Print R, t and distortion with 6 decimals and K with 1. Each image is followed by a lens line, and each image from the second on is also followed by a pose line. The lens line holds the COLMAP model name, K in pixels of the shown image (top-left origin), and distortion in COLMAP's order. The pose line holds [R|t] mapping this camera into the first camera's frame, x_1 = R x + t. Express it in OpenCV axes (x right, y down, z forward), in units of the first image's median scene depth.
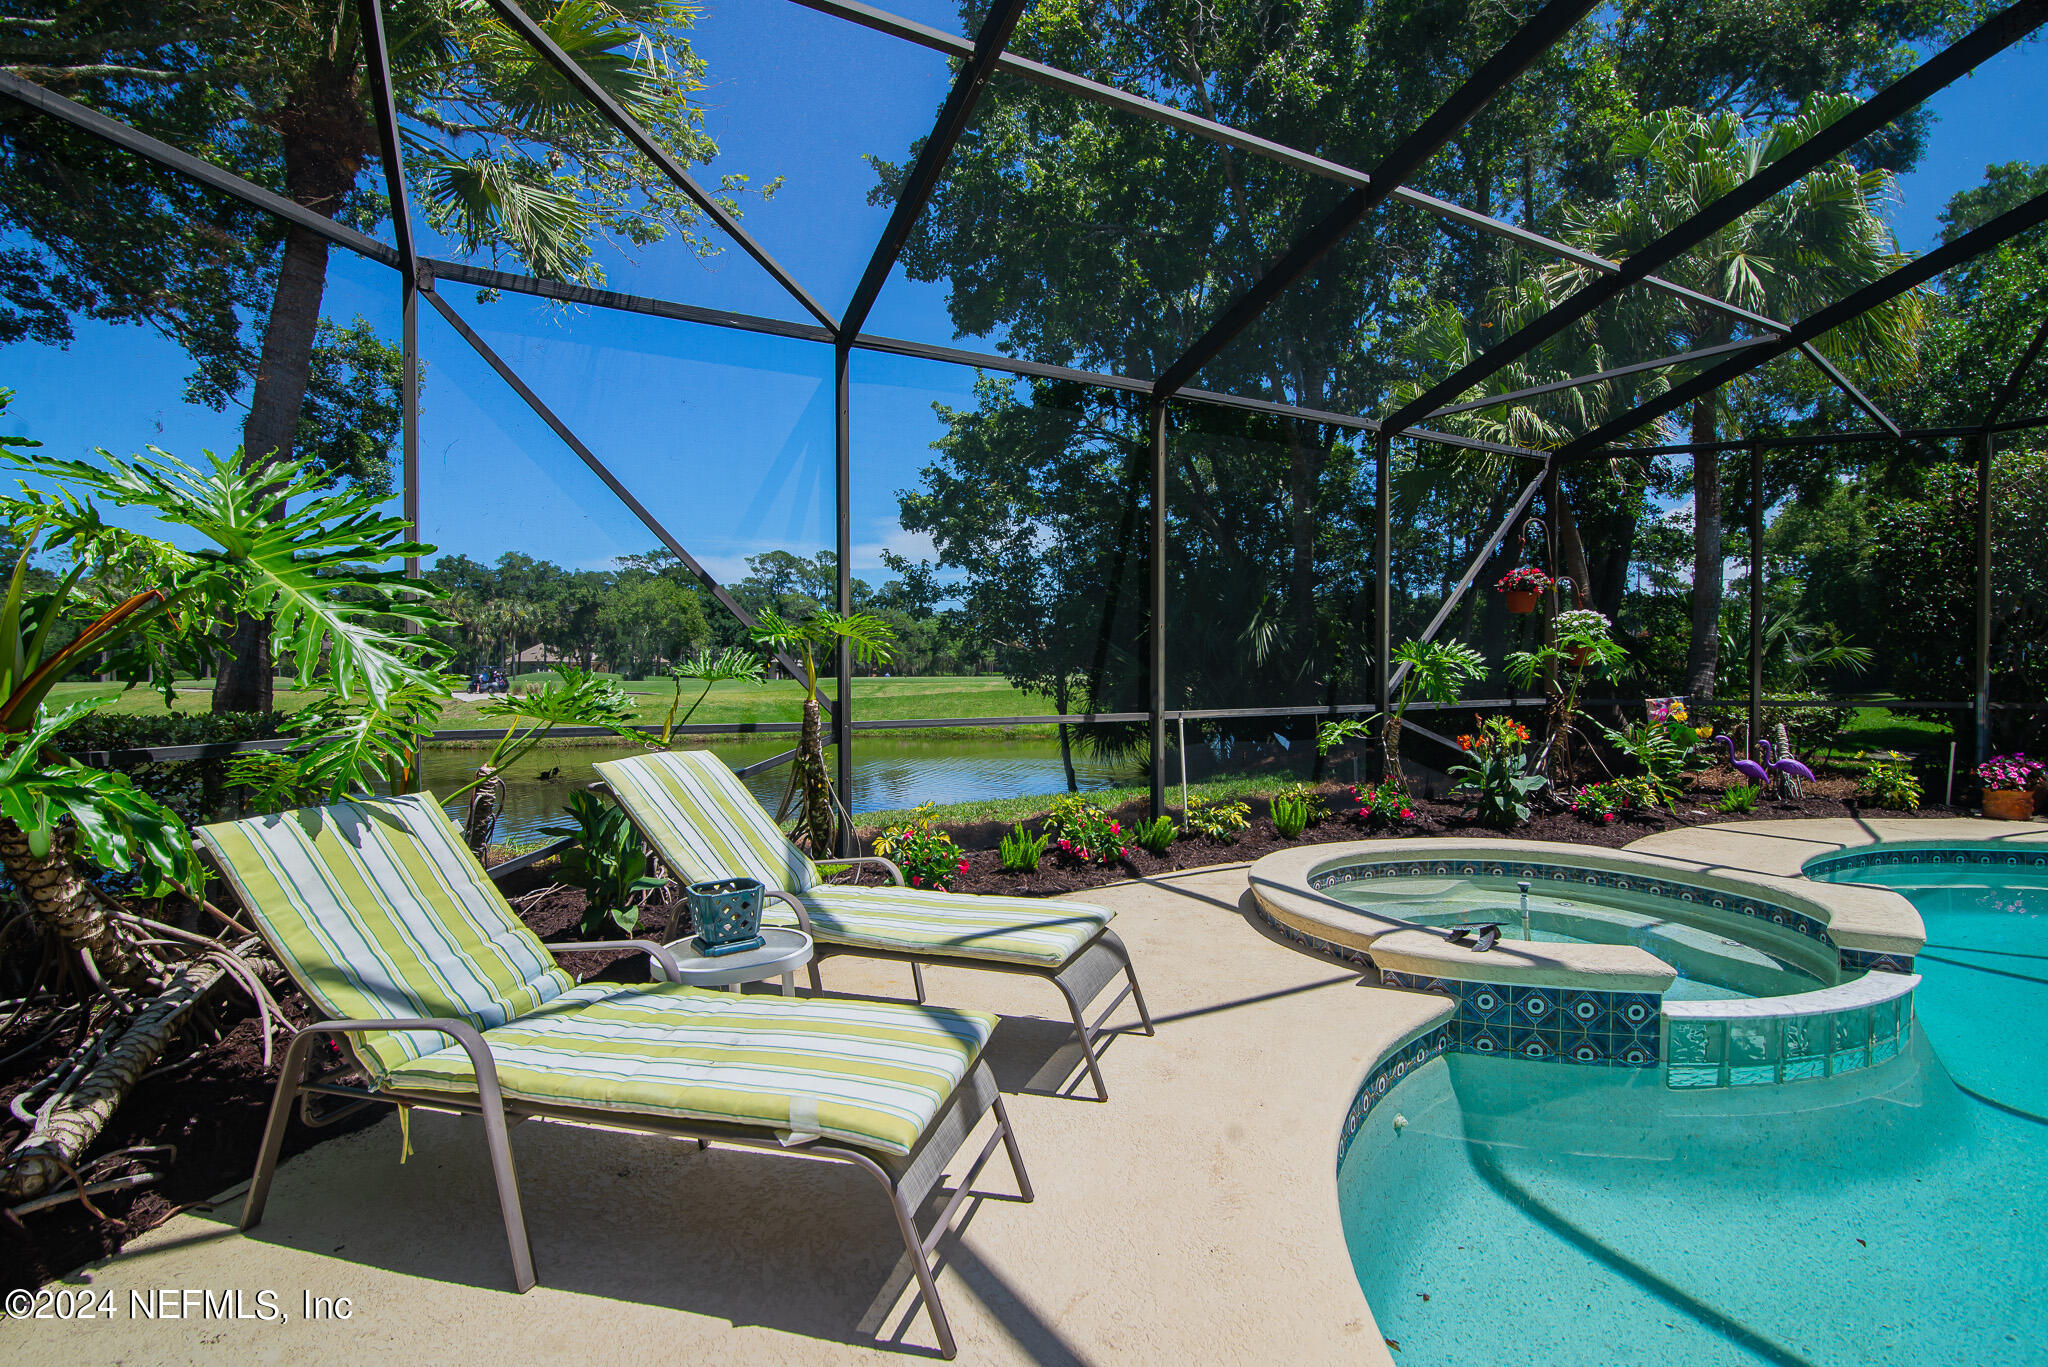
lens RADIAL K [[939.5, 0, 1020.6], [0, 939.5, 681.6], [0, 0, 1]] dist [-0.018404, 0.000012]
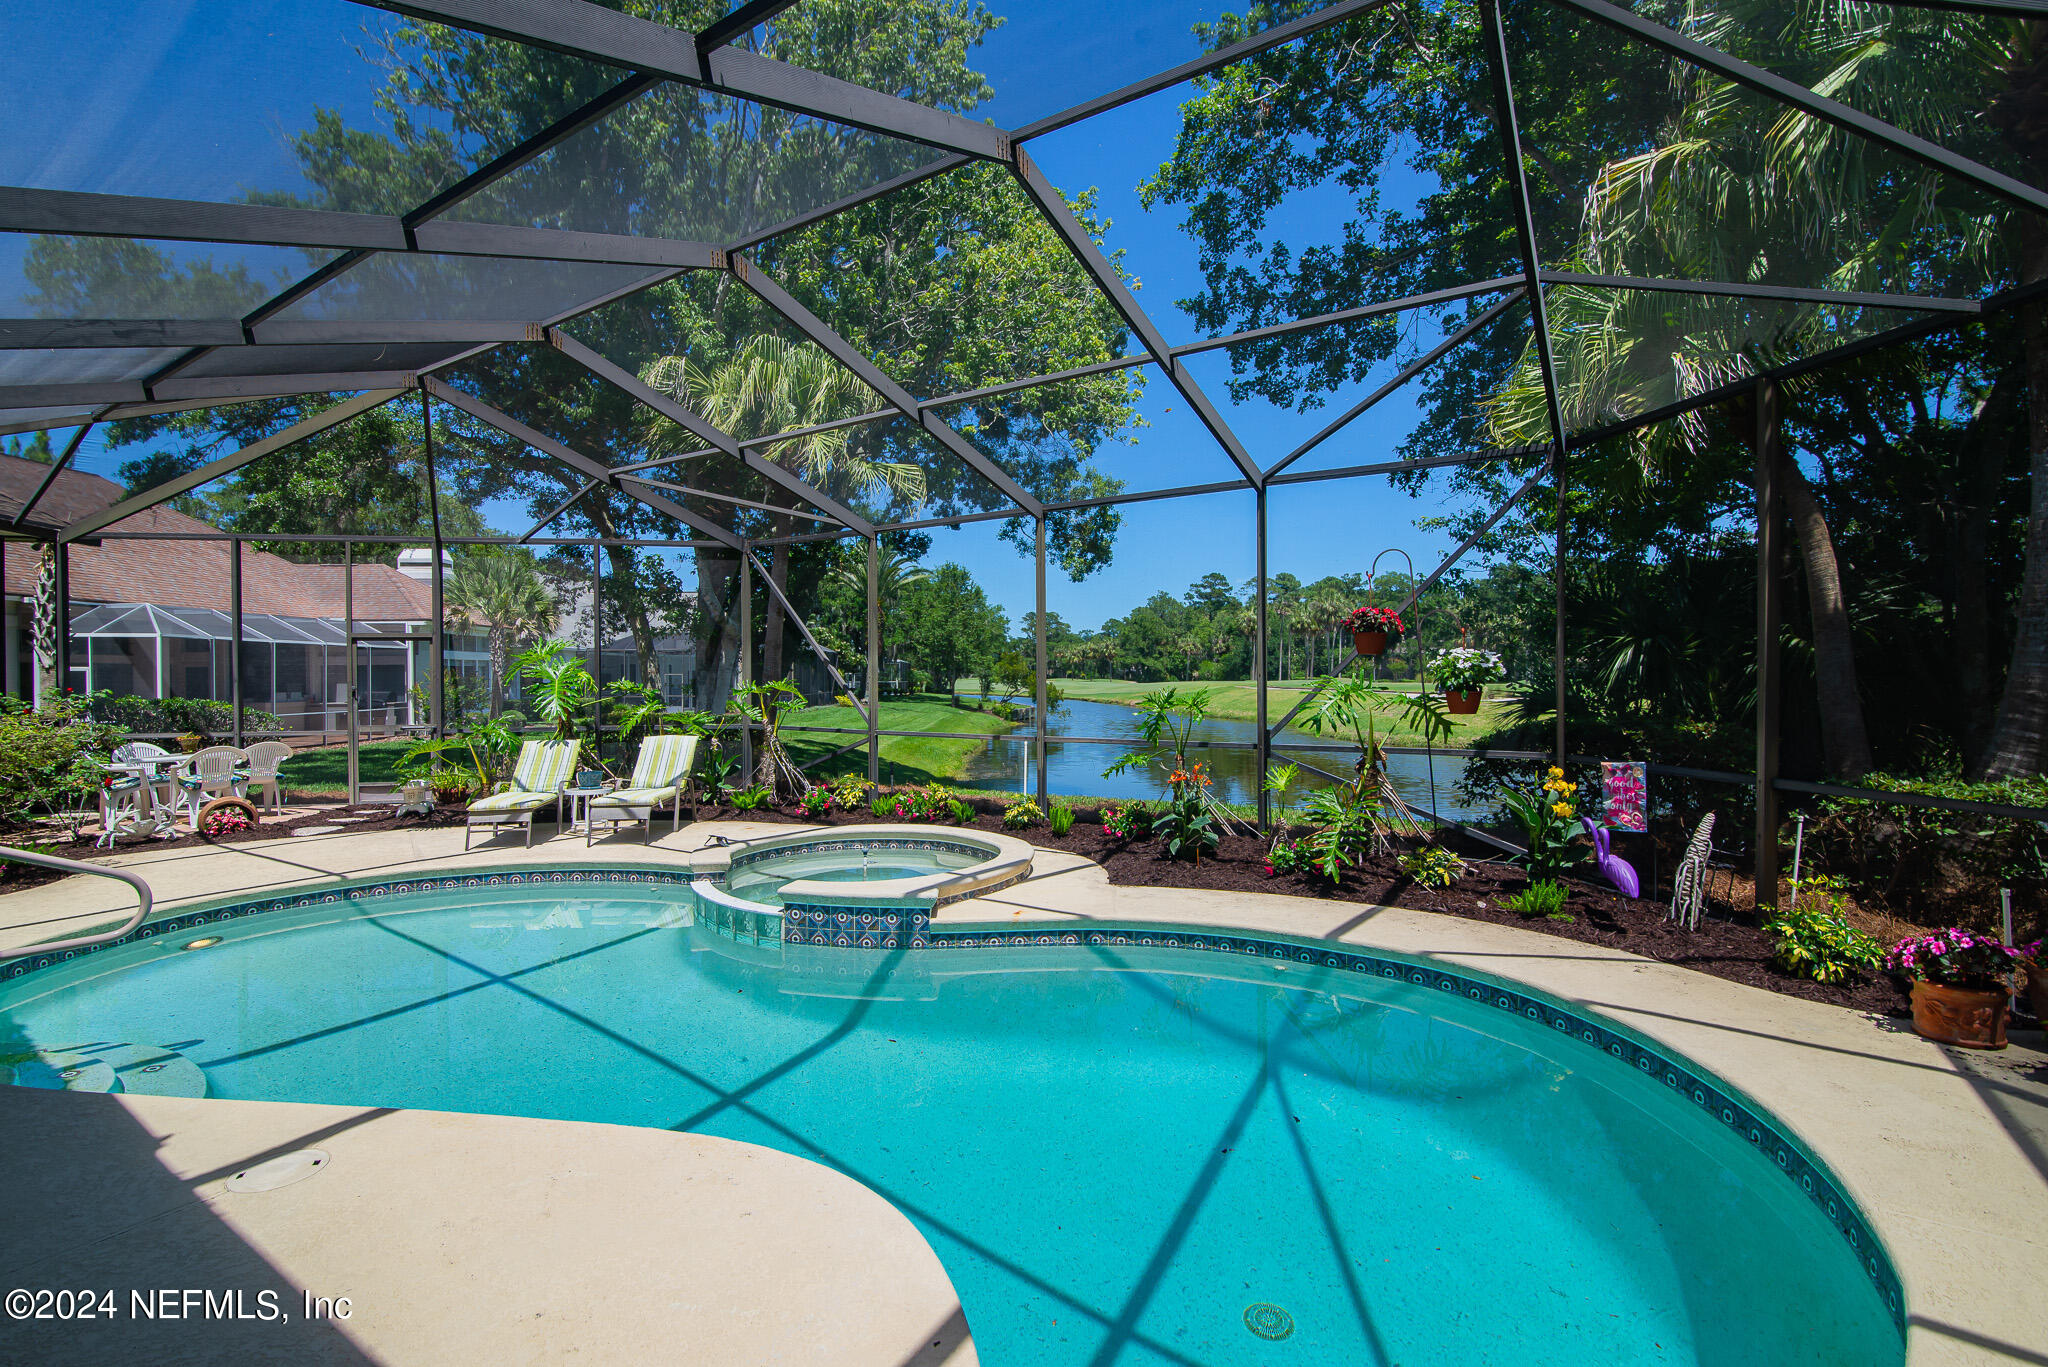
lens RADIAL K [[940.4, 0, 1019.6], [0, 940.4, 684.4], [0, 0, 1]] dist [-0.018619, 0.000293]
pose [[0.467826, 0.010173, -0.883762, 1.928455], [-0.005622, 0.999948, 0.008534, -0.080752], [0.883803, 0.000976, 0.467859, 0.424946]]
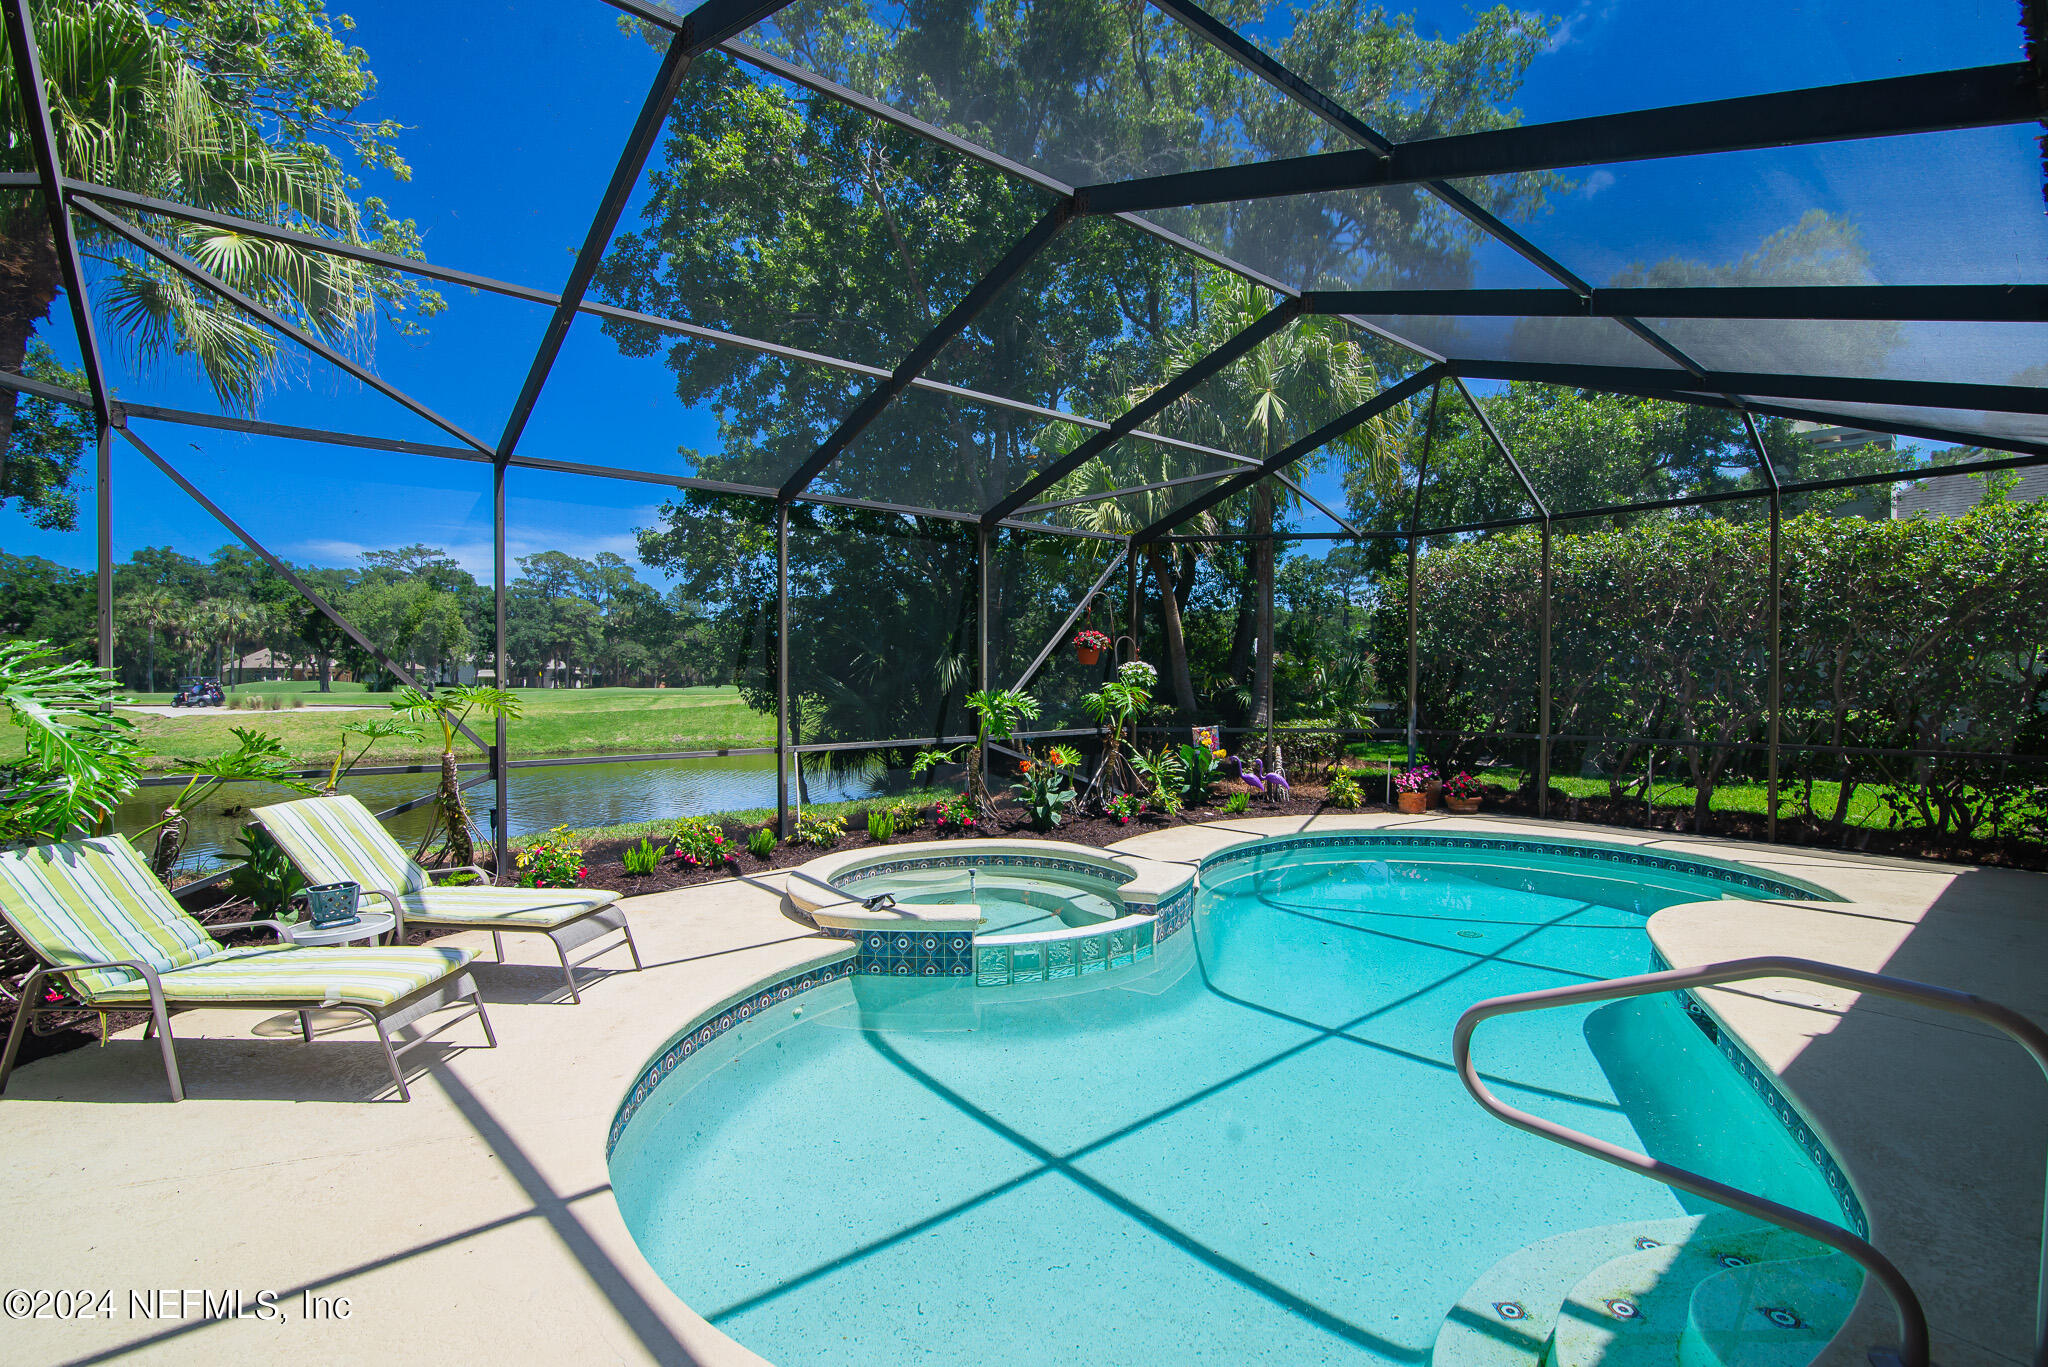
lens RADIAL K [[940.4, 0, 1019.6], [0, 940.4, 684.4], [0, 0, 1]] dist [-0.018619, 0.000293]
pose [[0.979077, -0.000223, 0.203492, 0.280110], [0.000971, 0.999993, -0.003577, -0.066484], [-0.203490, 0.003700, 0.979070, -0.438236]]
